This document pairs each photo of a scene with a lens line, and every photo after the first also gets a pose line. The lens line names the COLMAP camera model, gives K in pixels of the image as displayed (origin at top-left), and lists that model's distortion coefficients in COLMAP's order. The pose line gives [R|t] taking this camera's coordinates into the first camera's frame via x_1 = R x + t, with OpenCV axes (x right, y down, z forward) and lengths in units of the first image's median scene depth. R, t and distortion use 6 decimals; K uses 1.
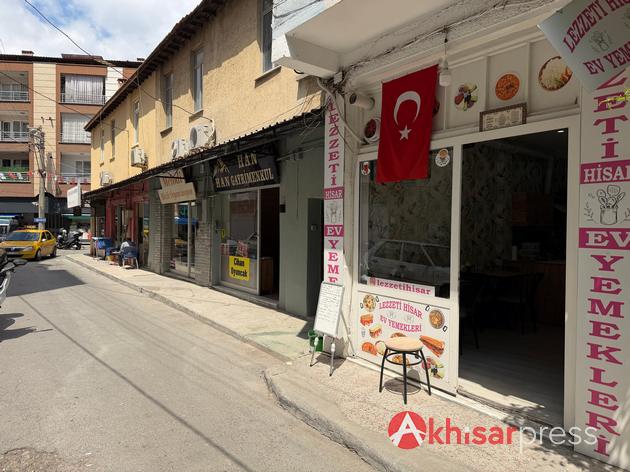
lens RADIAL K [[436.5, 0, 320.7], [0, 436.5, 235.6], [0, 0, 1]] dist [0.056152, -0.068231]
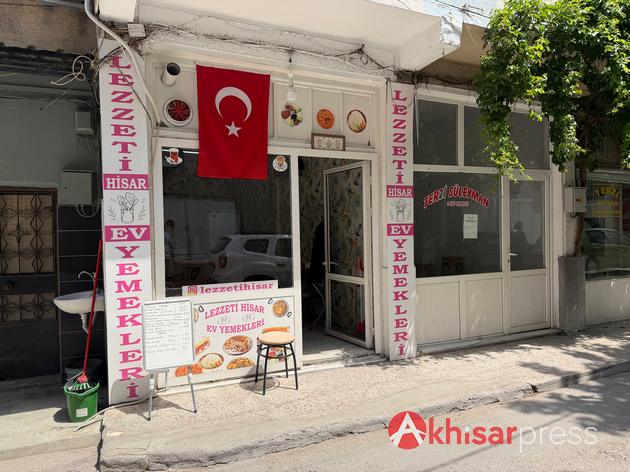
lens RADIAL K [[436.5, 0, 315.5], [0, 436.5, 236.2], [0, 0, 1]] dist [0.056152, -0.068231]
pose [[0.228431, -0.036707, 0.972868, -0.782758], [0.036354, 0.998914, 0.029154, -0.021133], [-0.972881, 0.028708, 0.229517, 0.658510]]
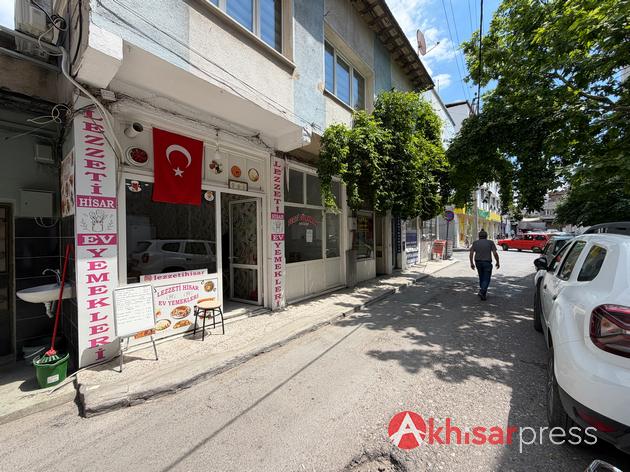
lens RADIAL K [[250.3, 0, 313.4], [0, 250.3, 236.4], [0, 0, 1]] dist [-0.000732, 0.000456]
pose [[-0.216398, -0.016307, 0.976169, -0.812191], [0.025238, 0.999433, 0.022290, -0.023678], [-0.975979, 0.029460, -0.215864, 0.804411]]
